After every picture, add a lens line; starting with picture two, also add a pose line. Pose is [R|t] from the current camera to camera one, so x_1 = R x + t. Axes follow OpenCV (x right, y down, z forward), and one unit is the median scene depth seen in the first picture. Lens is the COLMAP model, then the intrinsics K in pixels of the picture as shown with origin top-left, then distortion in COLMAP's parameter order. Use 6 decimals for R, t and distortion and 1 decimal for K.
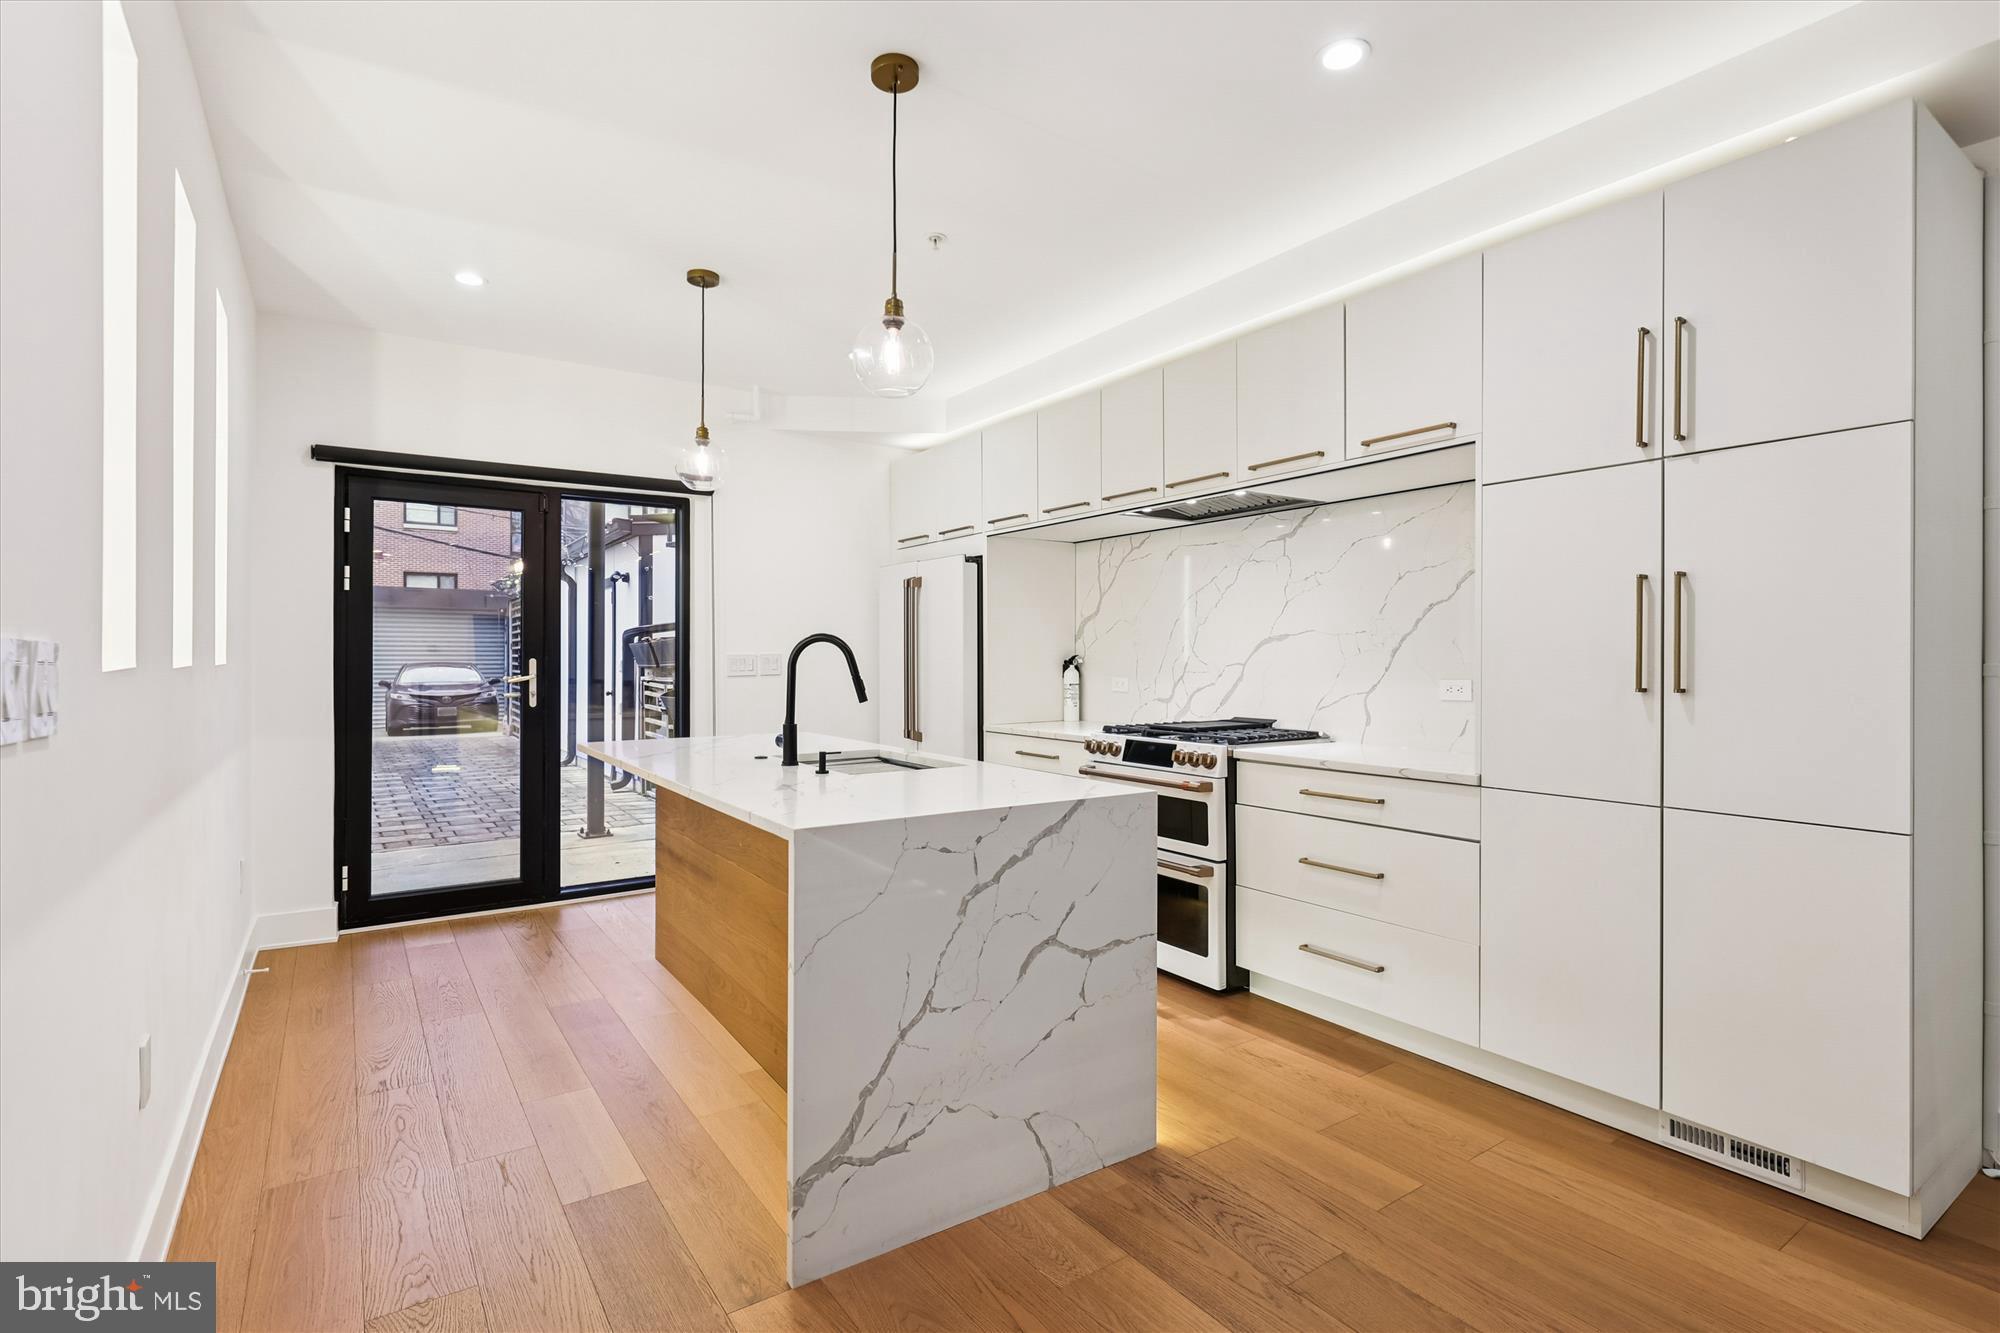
lens RADIAL K [[962.1, 0, 995.7], [0, 962.1, 652.2], [0, 0, 1]] dist [-0.000280, -0.000055]
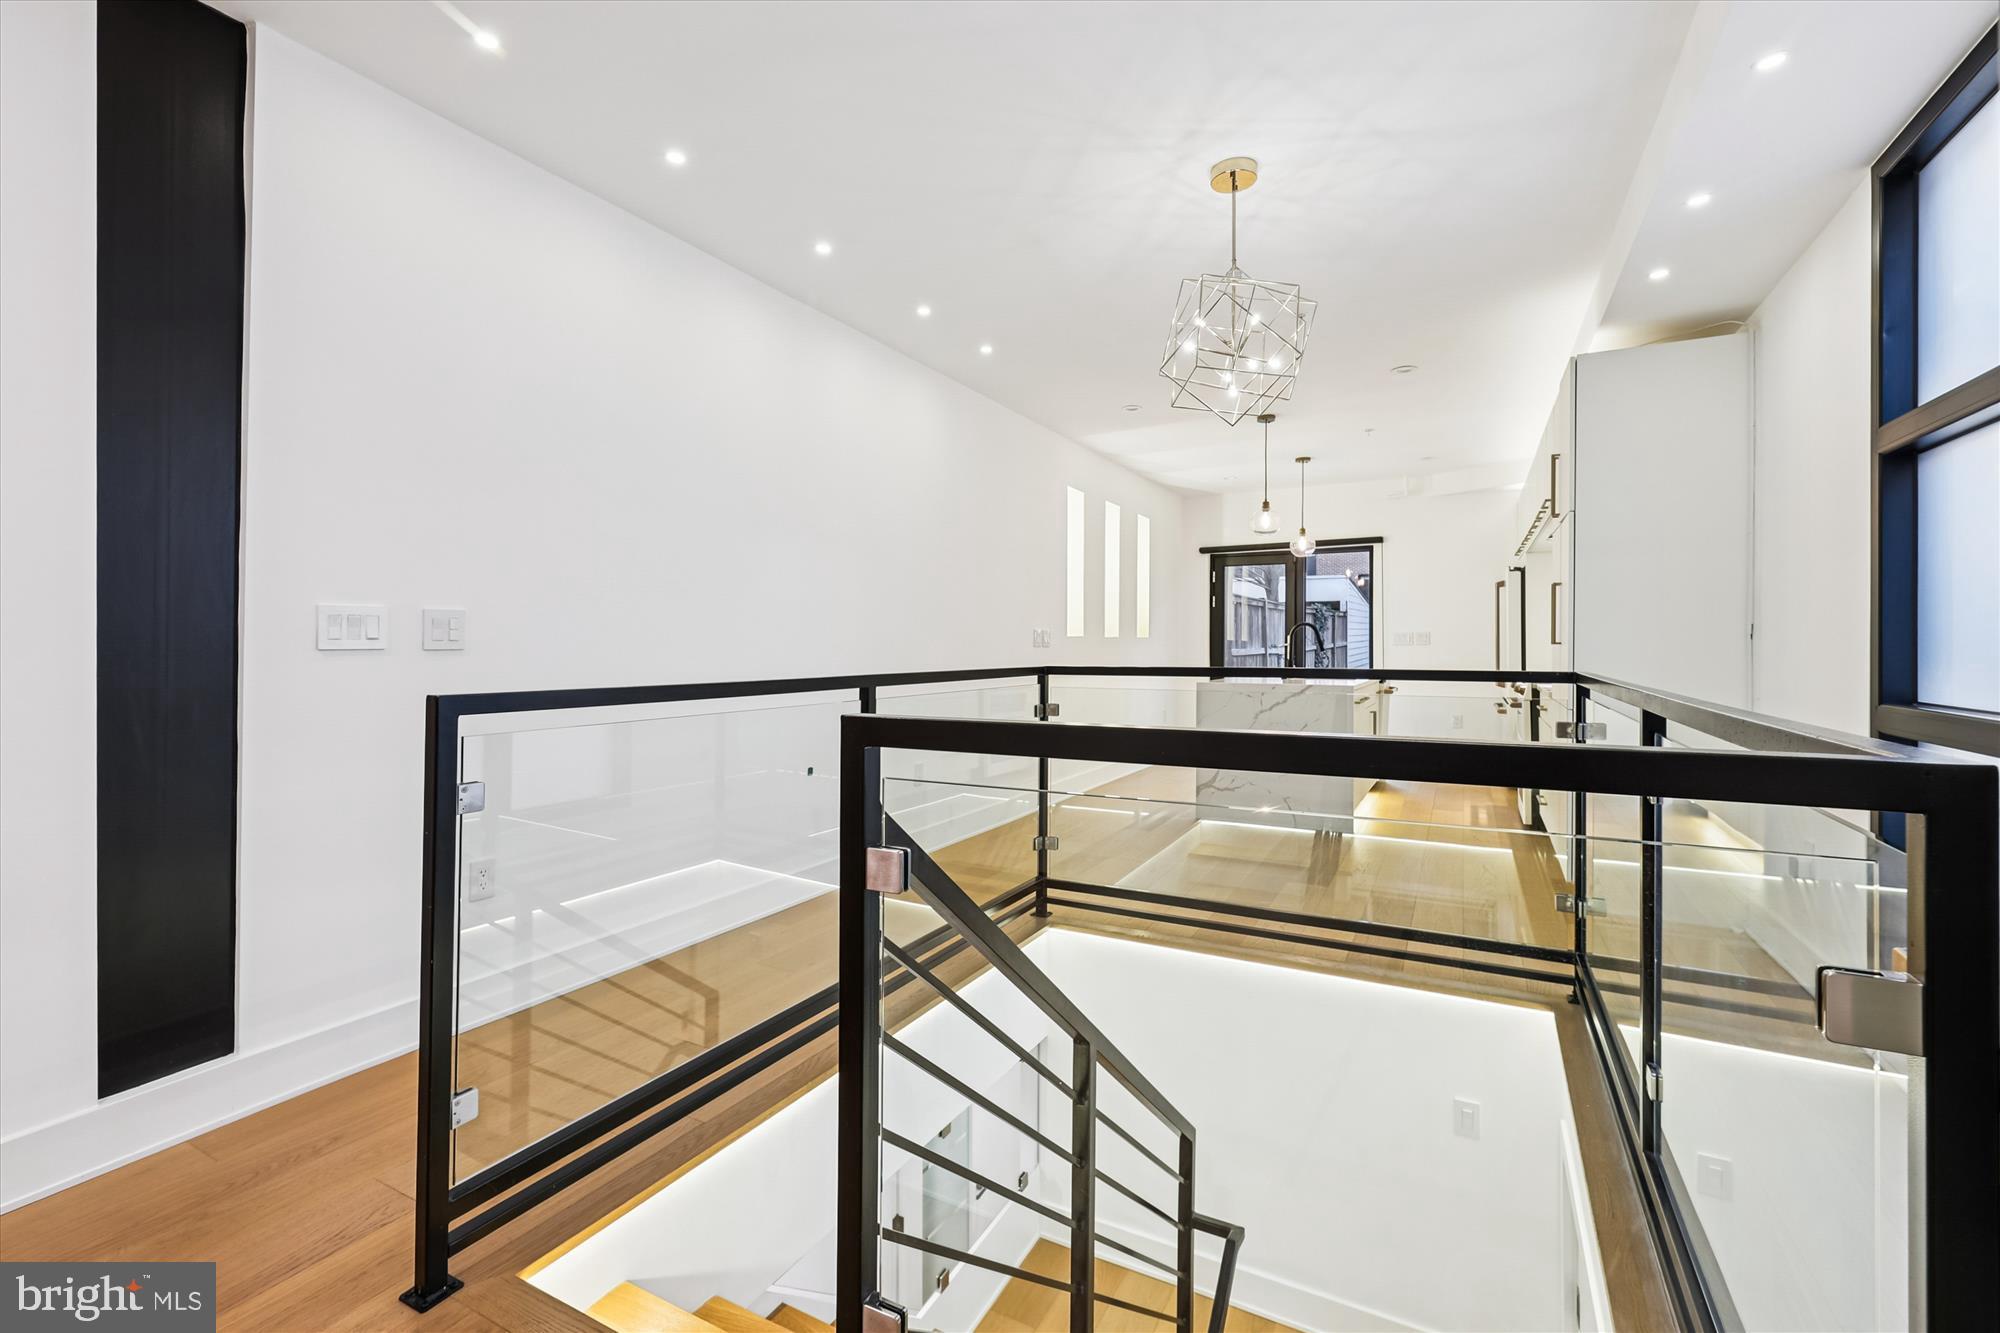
lens RADIAL K [[887.6, 0, 1001.1], [0, 887.6, 641.5], [0, 0, 1]] dist [0.025745, -0.000139]
pose [[0.467381, -0.003065, -0.884050, 0.892670], [0.006931, 0.999976, 0.000198, 0.014471], [0.884029, -0.006219, 0.467391, -0.423264]]
